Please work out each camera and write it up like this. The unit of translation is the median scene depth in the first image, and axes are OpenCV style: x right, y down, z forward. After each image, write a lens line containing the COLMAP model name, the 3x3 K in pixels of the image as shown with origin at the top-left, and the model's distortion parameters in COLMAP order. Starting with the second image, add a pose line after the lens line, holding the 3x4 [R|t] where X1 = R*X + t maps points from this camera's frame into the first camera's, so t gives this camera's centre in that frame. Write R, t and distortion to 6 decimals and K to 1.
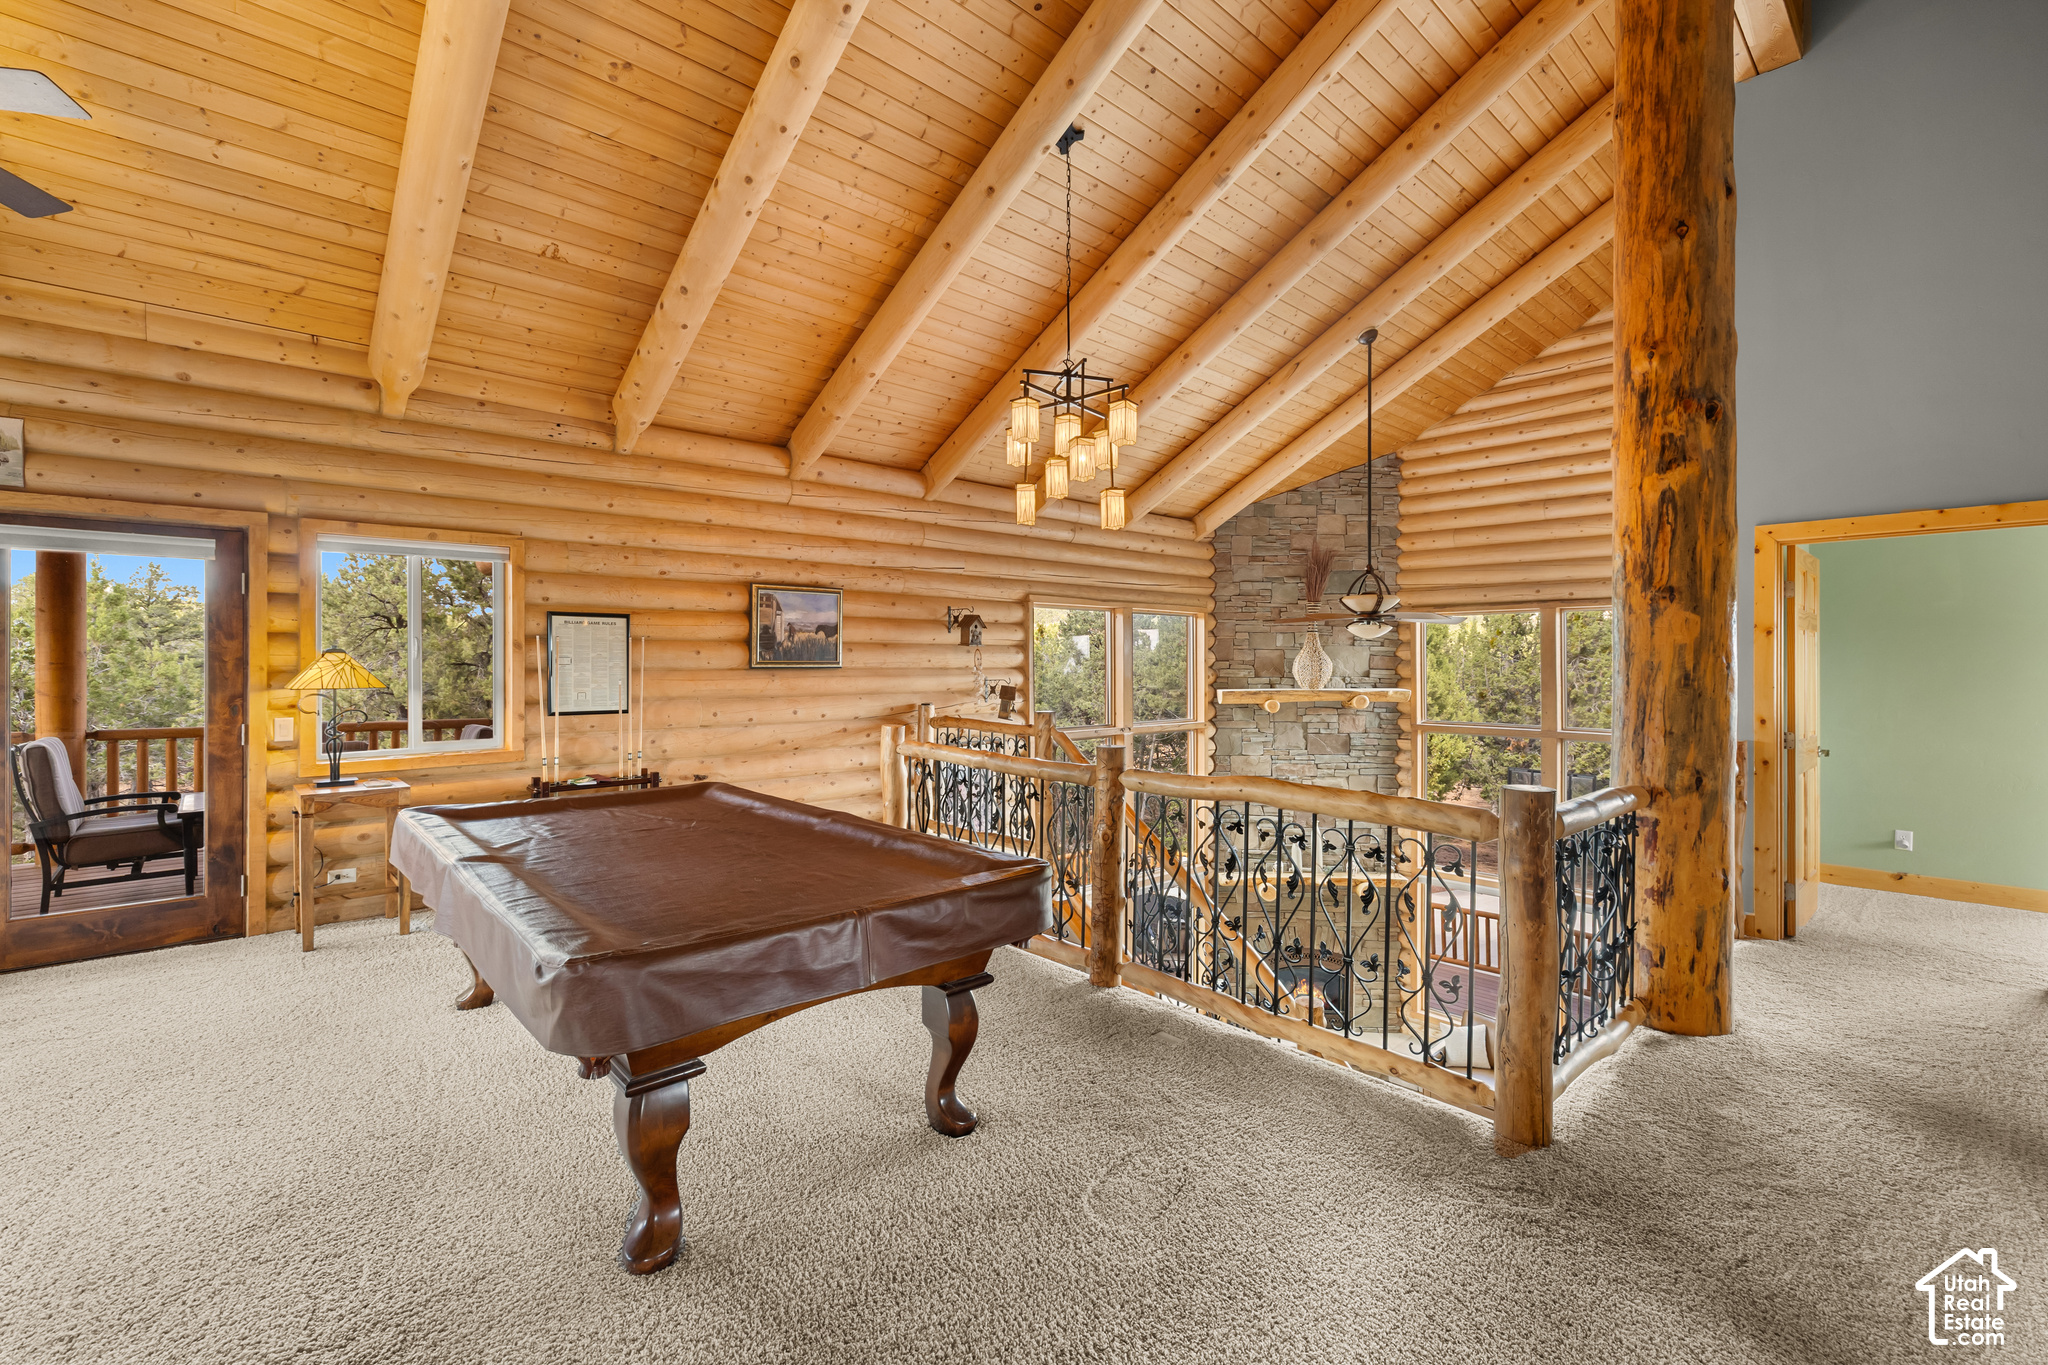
lens RADIAL K [[872.4, 0, 1004.2], [0, 872.4, 681.0], [0, 0, 1]] dist [0.002171, 0.000264]
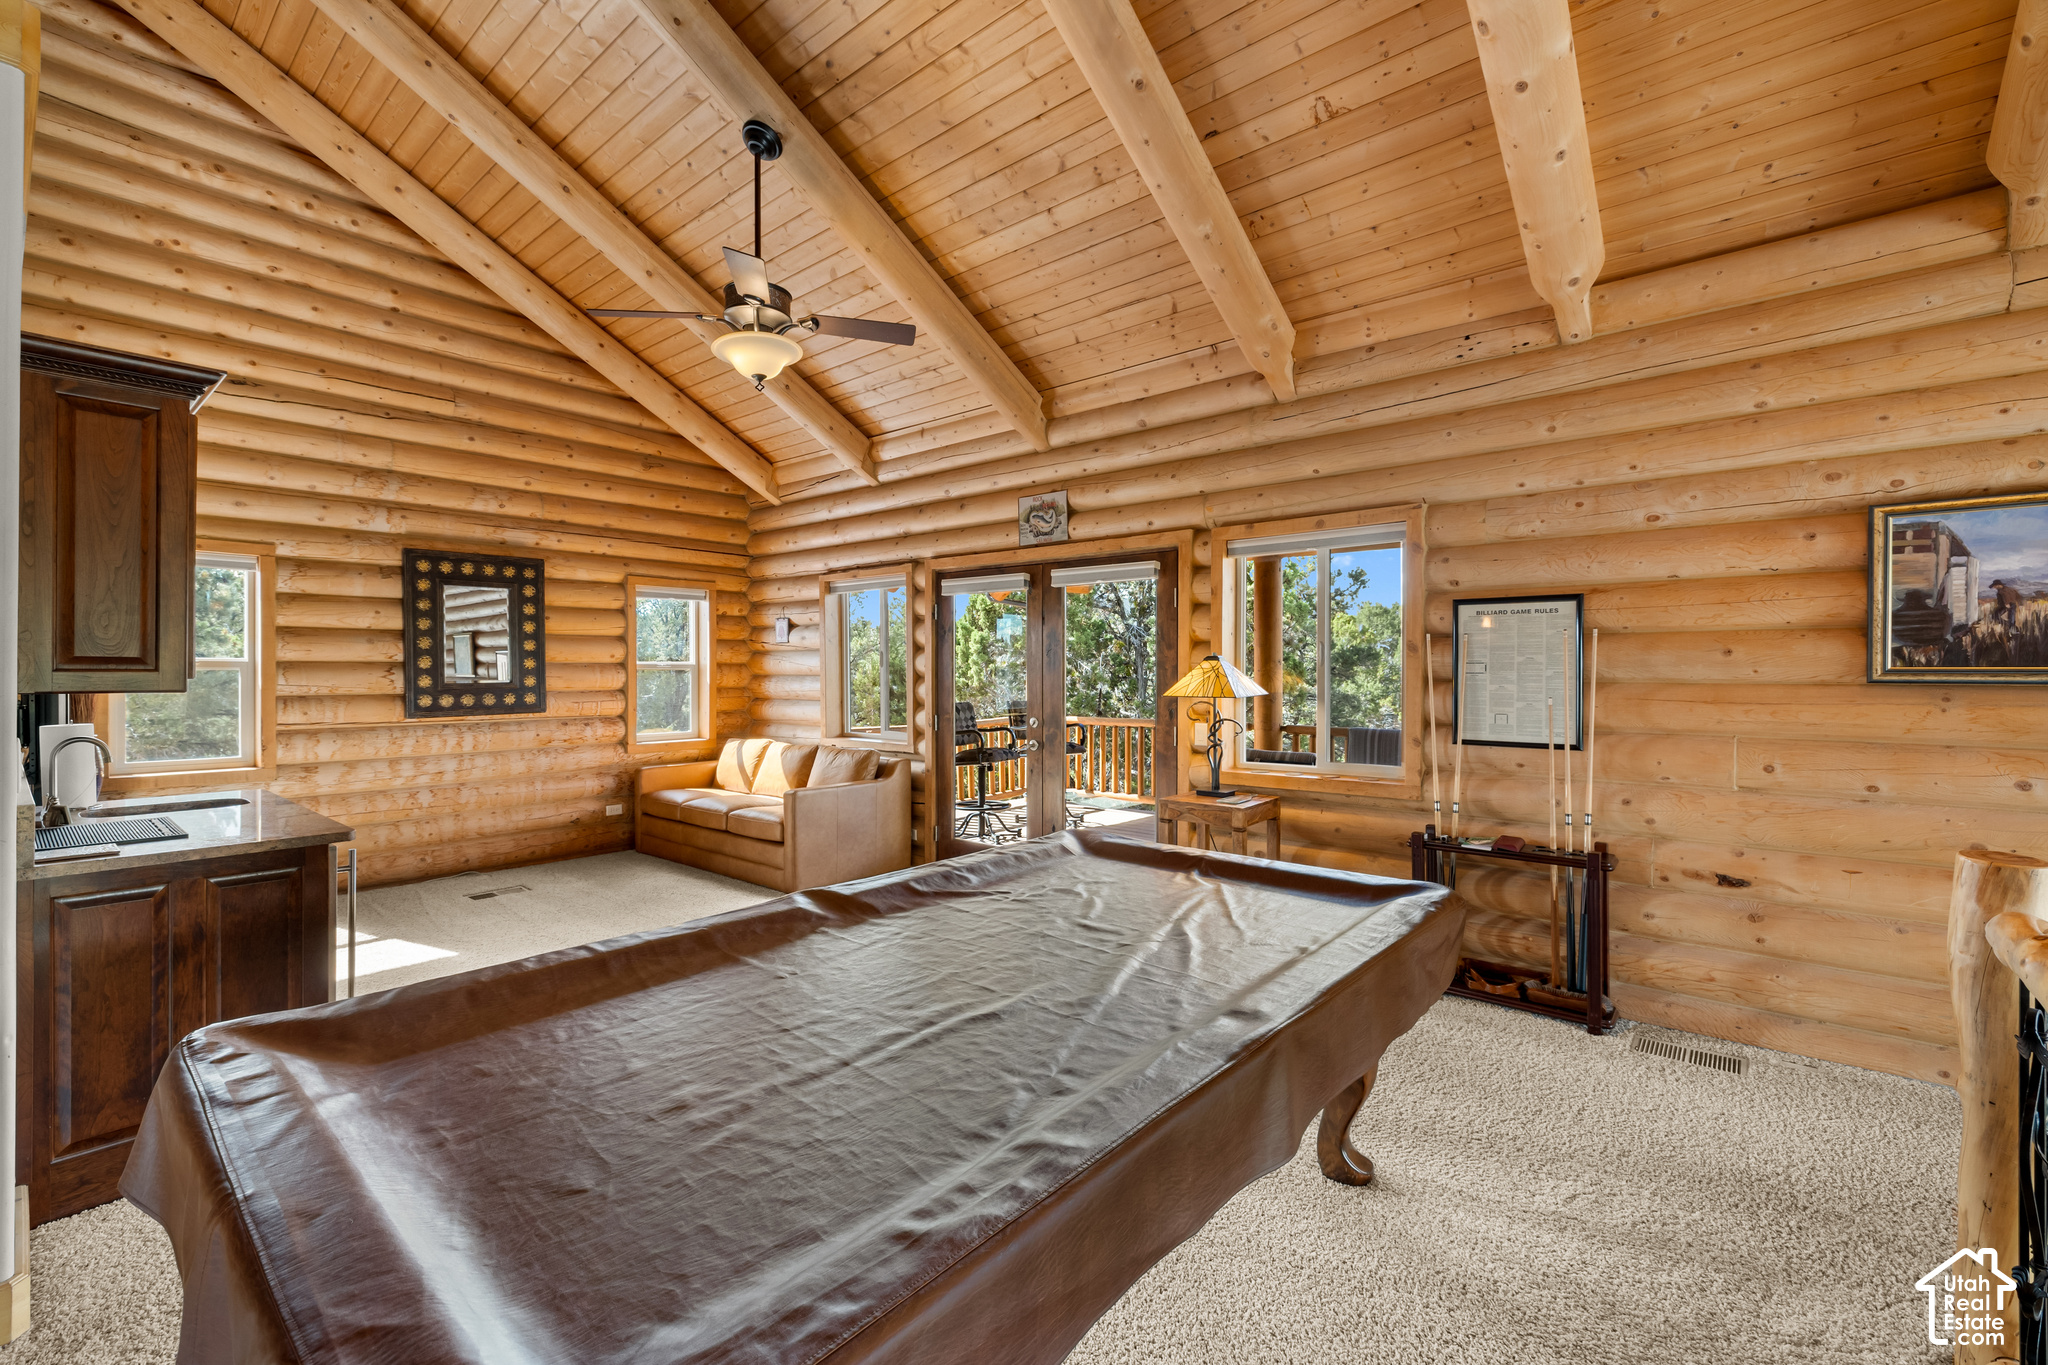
lens RADIAL K [[872.4, 0, 1017.2], [0, 872.4, 666.3], [0, 0, 1]] dist [0.002171, 0.000264]
pose [[0.126523, 0.001605, -0.991962, 0.146780], [-0.020776, 0.999784, -0.001032, -0.015057], [0.991746, 0.020740, 0.126529, 0.522220]]
